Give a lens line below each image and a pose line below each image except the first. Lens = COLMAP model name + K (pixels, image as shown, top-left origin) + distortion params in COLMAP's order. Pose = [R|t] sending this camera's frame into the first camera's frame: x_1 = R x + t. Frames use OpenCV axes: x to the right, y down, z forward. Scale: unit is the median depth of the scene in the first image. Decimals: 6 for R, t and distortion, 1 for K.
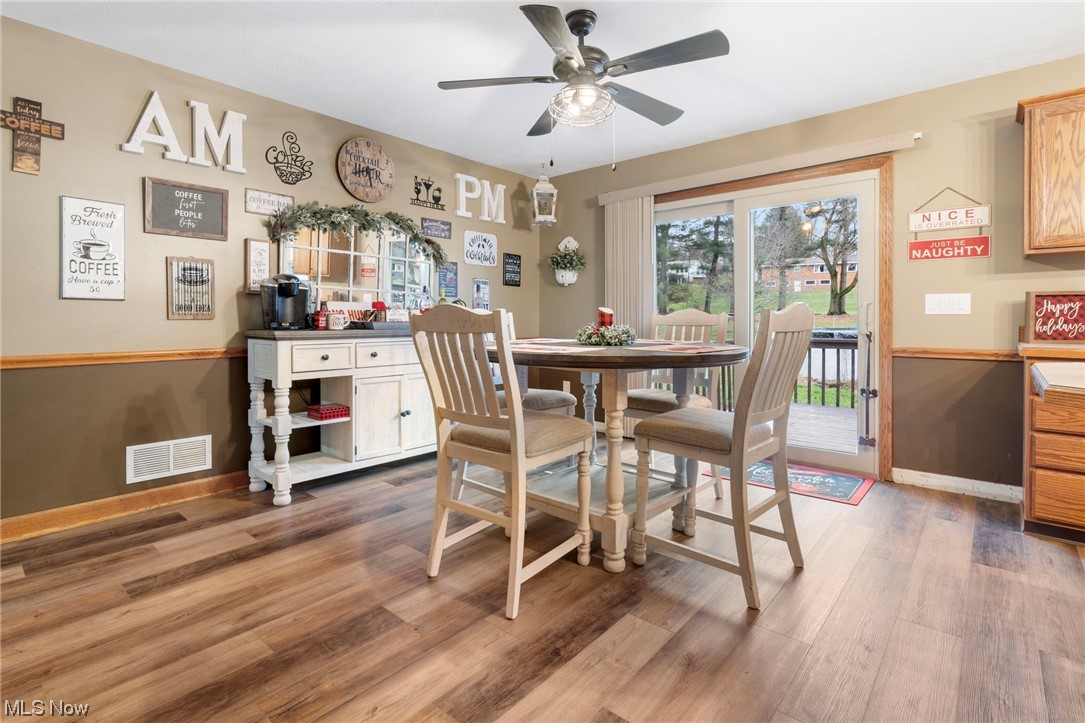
lens RADIAL K [[515.8, 0, 546.6], [0, 515.8, 325.8], [0, 0, 1]] dist [0.002172, -0.000231]
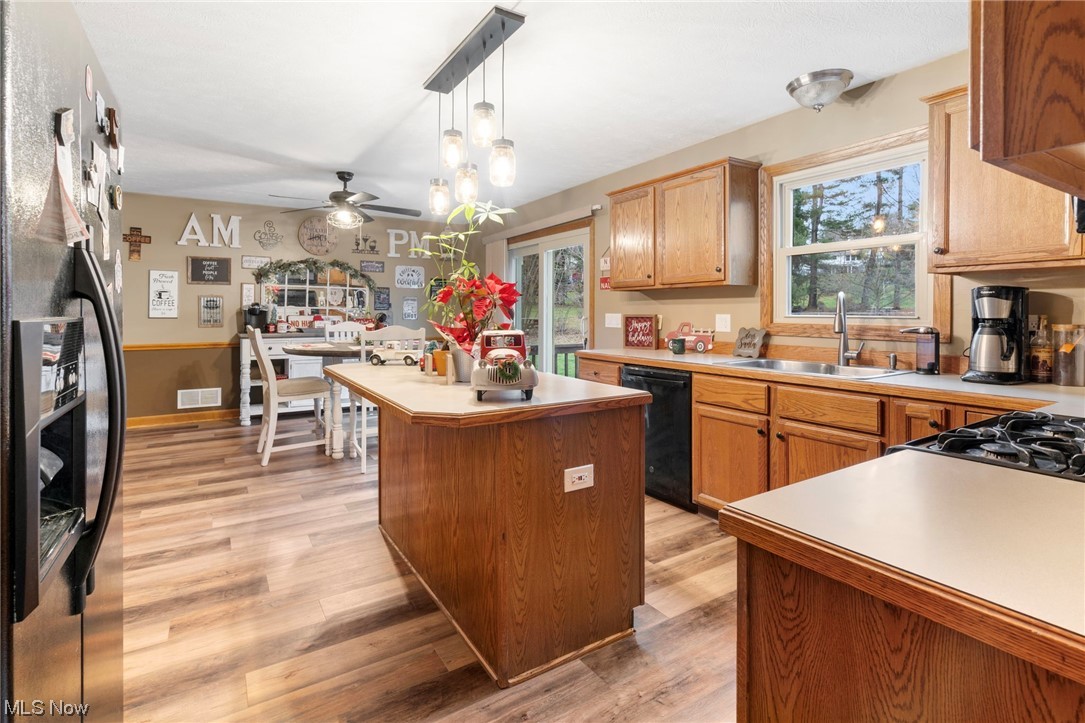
lens RADIAL K [[515.8, 0, 542.9], [0, 515.8, 313.9], [0, 0, 1]] dist [0.002172, -0.000231]
pose [[0.956560, 0.001419, -0.291534, 1.006826], [-0.004585, 0.999938, -0.010179, -0.044984], [0.291501, 0.011073, 0.956506, -0.459484]]
